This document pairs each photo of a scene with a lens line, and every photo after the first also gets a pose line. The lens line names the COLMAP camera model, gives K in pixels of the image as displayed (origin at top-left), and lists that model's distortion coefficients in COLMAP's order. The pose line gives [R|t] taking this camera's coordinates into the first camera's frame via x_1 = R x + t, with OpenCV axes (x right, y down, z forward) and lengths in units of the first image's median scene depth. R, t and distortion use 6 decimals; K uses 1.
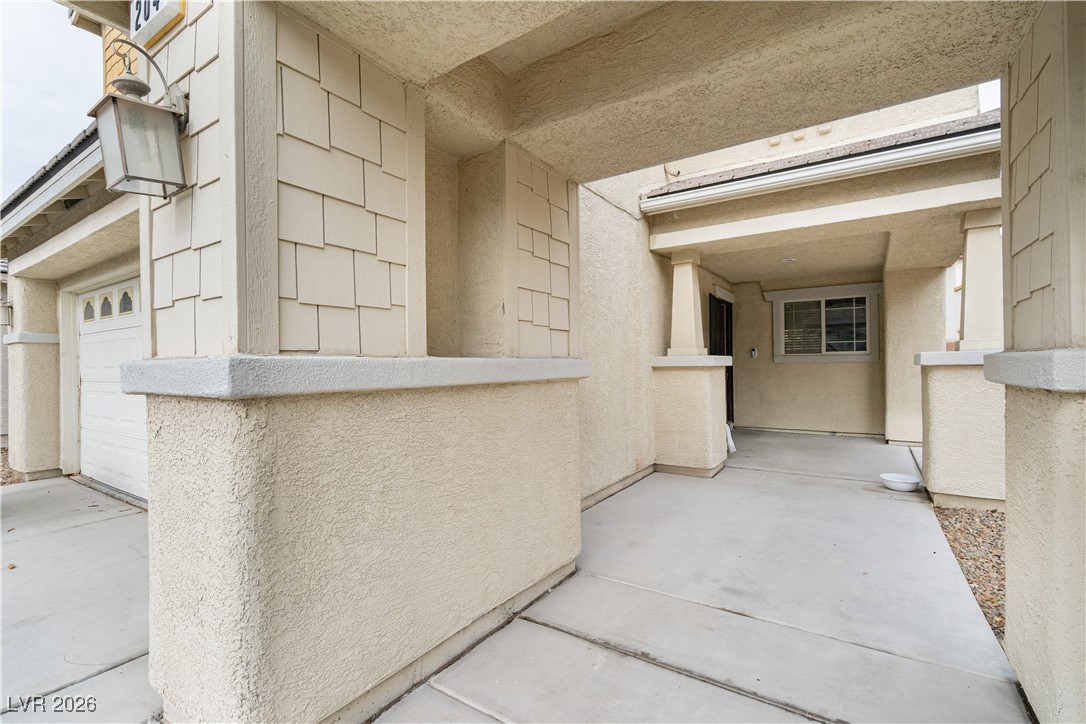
lens RADIAL K [[489.5, 0, 538.2], [0, 489.5, 364.3], [0, 0, 1]] dist [-0.009348, 0.002722]
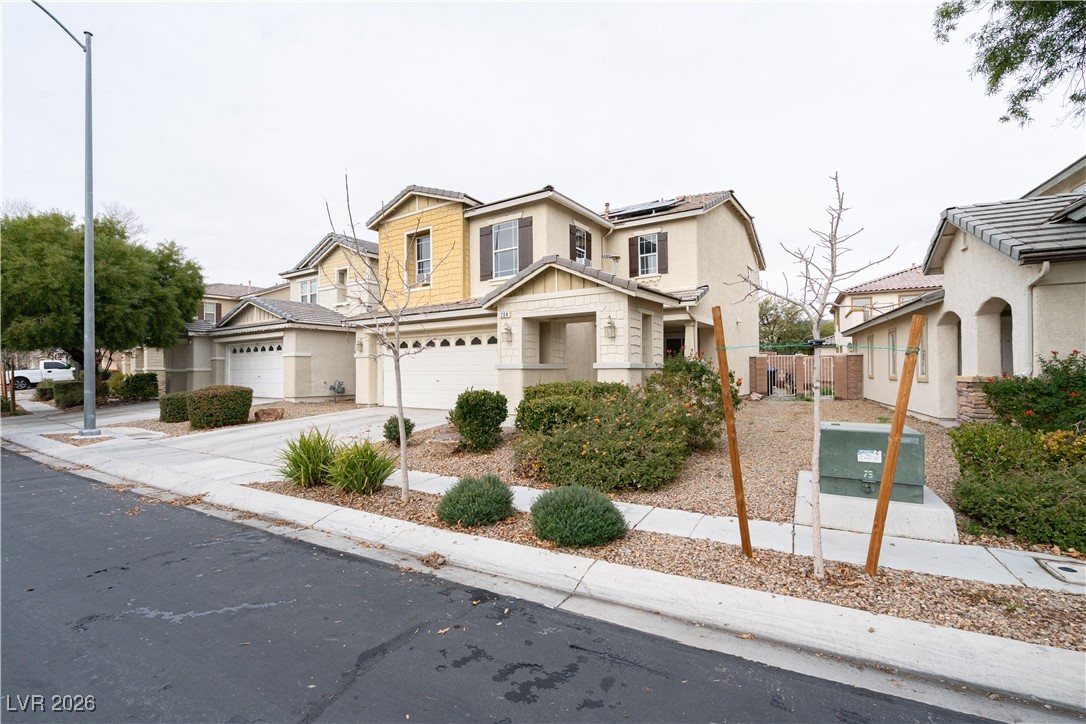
lens RADIAL K [[489.5, 0, 535.5], [0, 489.5, 364.9], [0, 0, 1]] dist [-0.009348, 0.002722]
pose [[0.999856, 0.006565, -0.015636, -0.123162], [-0.006714, 0.999933, -0.009440, 0.036177], [0.015573, 0.009544, 0.999833, -3.416304]]
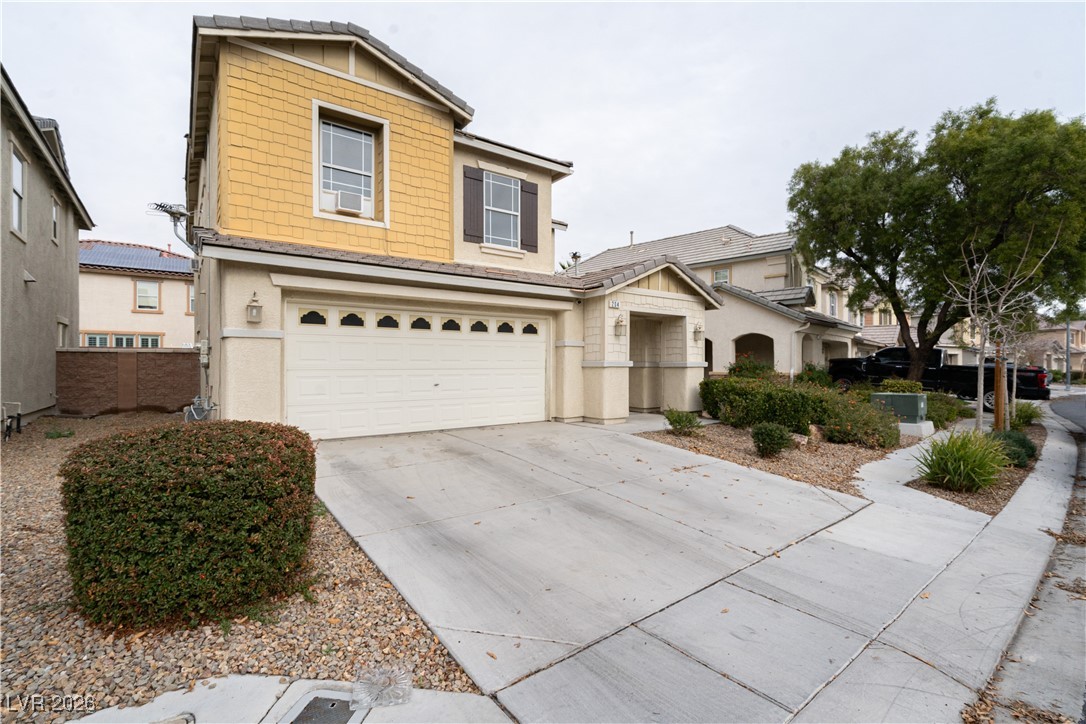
lens RADIAL K [[489.5, 0, 535.0], [0, 489.5, 366.6], [0, 0, 1]] dist [-0.009348, 0.002722]
pose [[0.346244, 0.011668, 0.938072, -3.885662], [-0.004555, 0.999932, -0.010756, 0.074119], [-0.938133, -0.000549, 0.346274, -0.114959]]
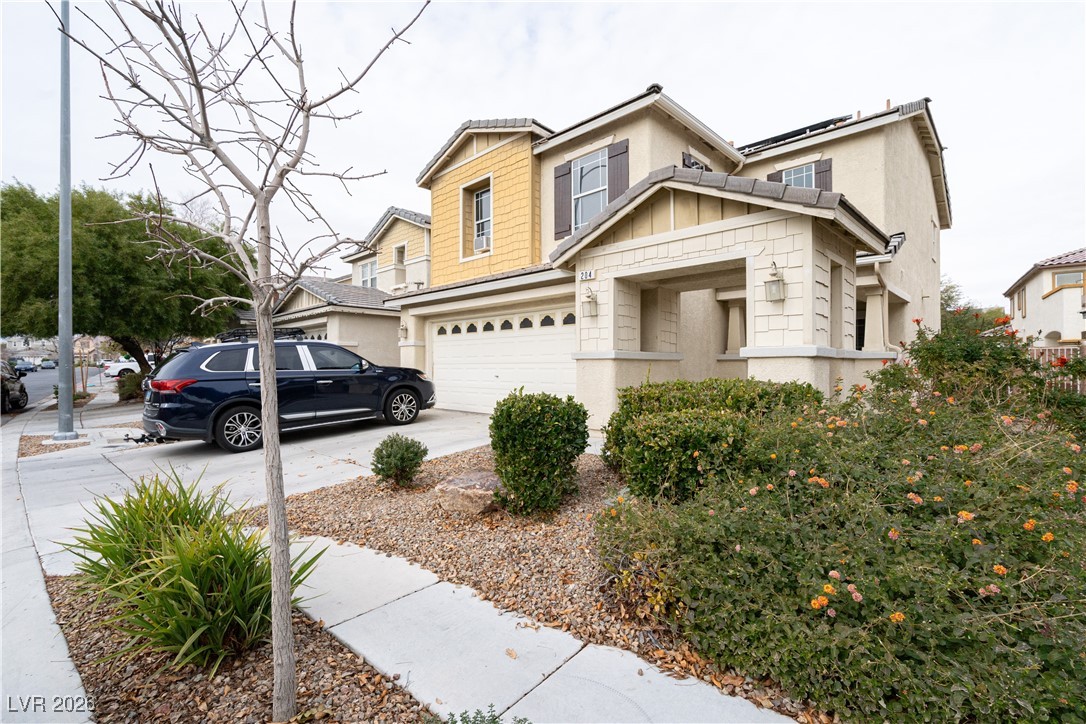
lens RADIAL K [[489.5, 0, 535.0], [0, 489.5, 363.9], [0, 0, 1]] dist [-0.009348, 0.002722]
pose [[0.981452, 0.012447, -0.191305, -0.206586], [-0.013286, 0.999907, -0.003106, 0.070853], [0.191249, 0.005590, 0.981526, -2.026292]]
